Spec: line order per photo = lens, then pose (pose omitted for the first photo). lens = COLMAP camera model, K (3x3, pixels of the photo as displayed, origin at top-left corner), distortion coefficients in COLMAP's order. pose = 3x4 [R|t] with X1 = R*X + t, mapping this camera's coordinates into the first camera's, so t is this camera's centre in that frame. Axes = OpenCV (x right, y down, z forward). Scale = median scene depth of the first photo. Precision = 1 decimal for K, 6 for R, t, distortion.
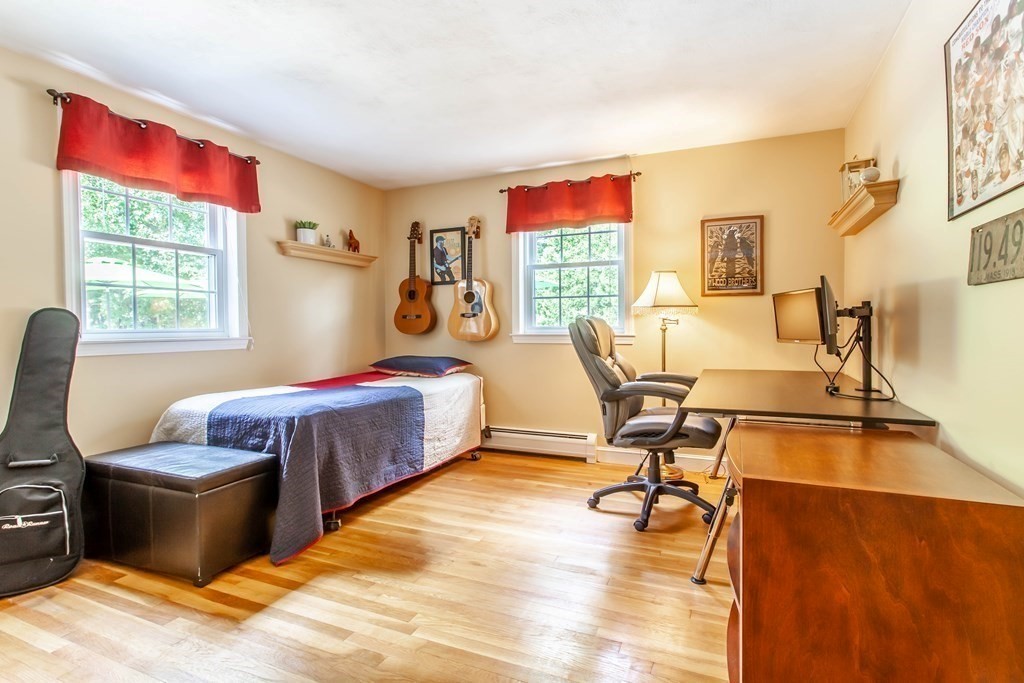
lens RADIAL K [[494.9, 0, 521.3], [0, 494.9, 342.1], [0, 0, 1]] dist [0.002045, -0.000225]
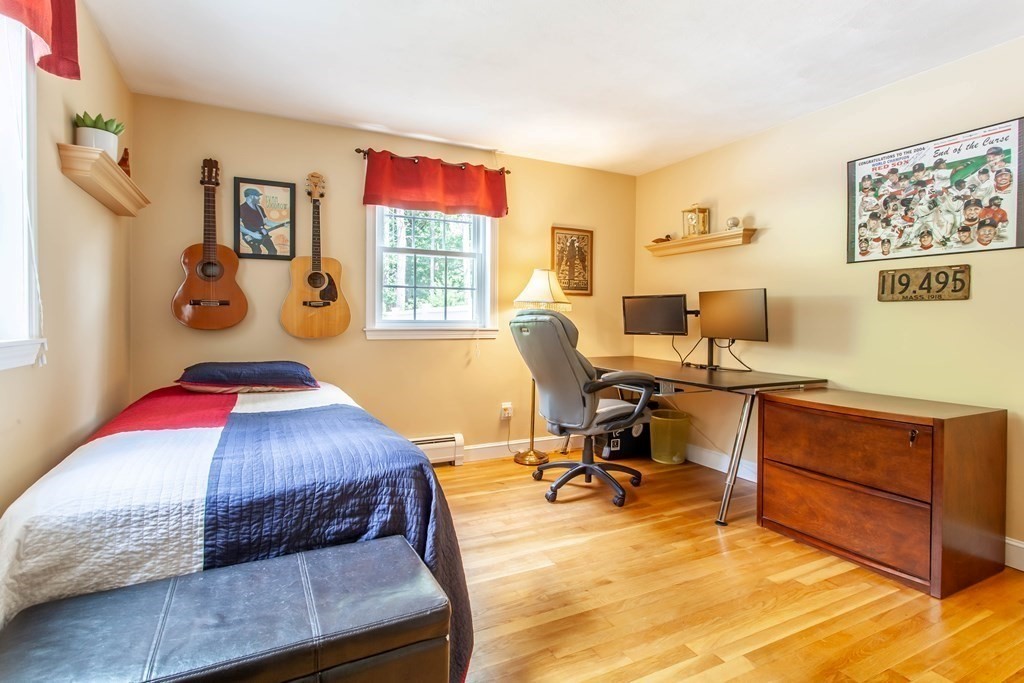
lens RADIAL K [[494.9, 0, 519.9], [0, 494.9, 330.9], [0, 0, 1]] dist [0.002045, -0.000225]
pose [[0.661871, -0.008727, 0.749567, -0.519793], [0.014791, 0.999890, -0.001420, -0.008674], [-0.749471, 0.012027, 0.661927, 0.305573]]
